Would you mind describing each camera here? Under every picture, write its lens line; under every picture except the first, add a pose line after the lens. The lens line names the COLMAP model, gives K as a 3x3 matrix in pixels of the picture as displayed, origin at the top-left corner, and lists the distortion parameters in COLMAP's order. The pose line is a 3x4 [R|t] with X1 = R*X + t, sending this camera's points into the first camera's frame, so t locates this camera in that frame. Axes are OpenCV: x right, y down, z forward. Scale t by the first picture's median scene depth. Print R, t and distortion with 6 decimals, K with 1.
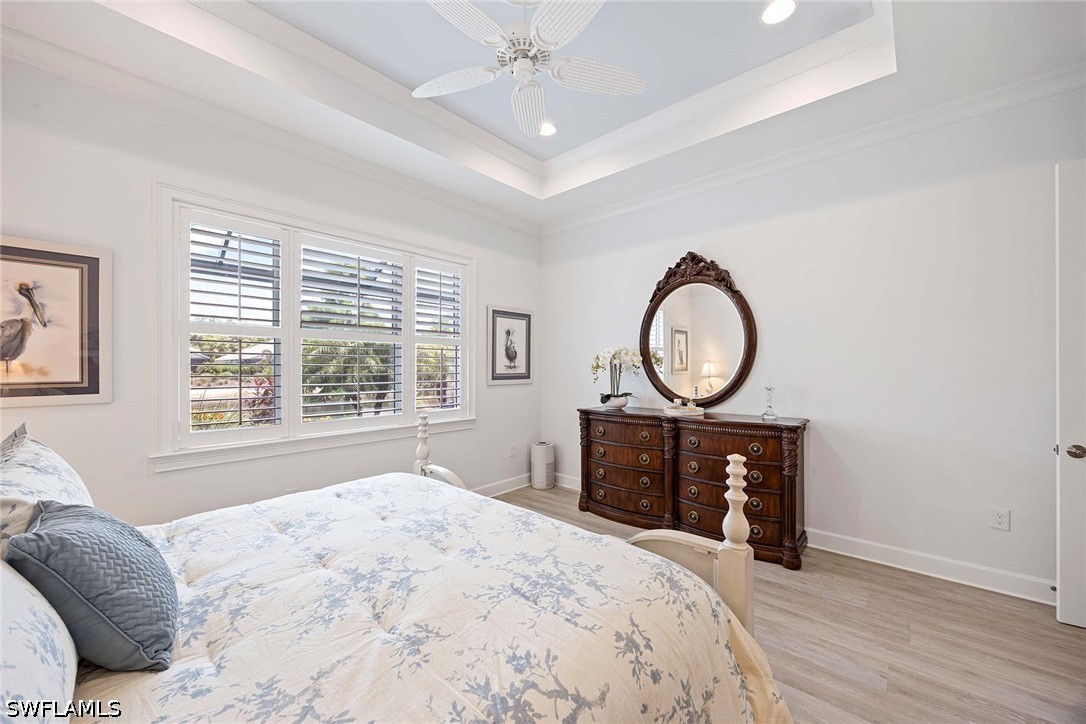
lens RADIAL K [[419.4, 0, 544.2], [0, 419.4, 367.7], [0, 0, 1]] dist [0.000010, 0.000307]
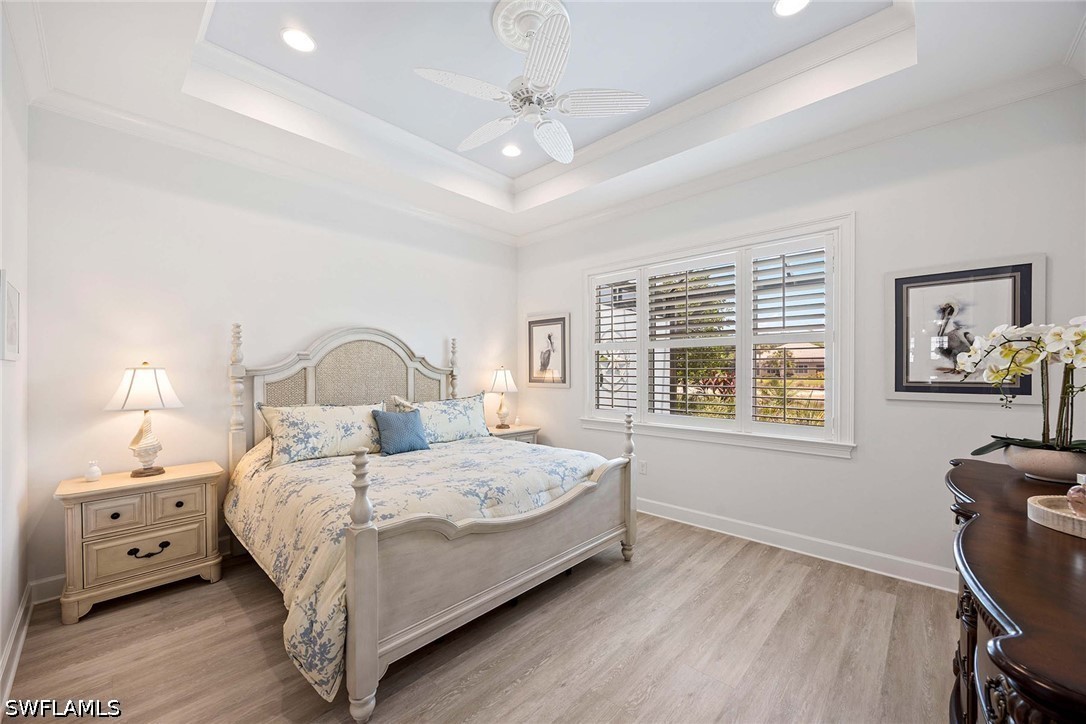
lens RADIAL K [[419.4, 0, 543.9], [0, 419.4, 370.4], [0, 0, 1]] dist [0.000010, 0.000307]
pose [[-0.004363, -0.005123, -0.999977, 0.505929], [-0.005472, 0.999972, -0.005099, 0.004695], [0.999976, 0.005449, -0.004391, 0.475429]]
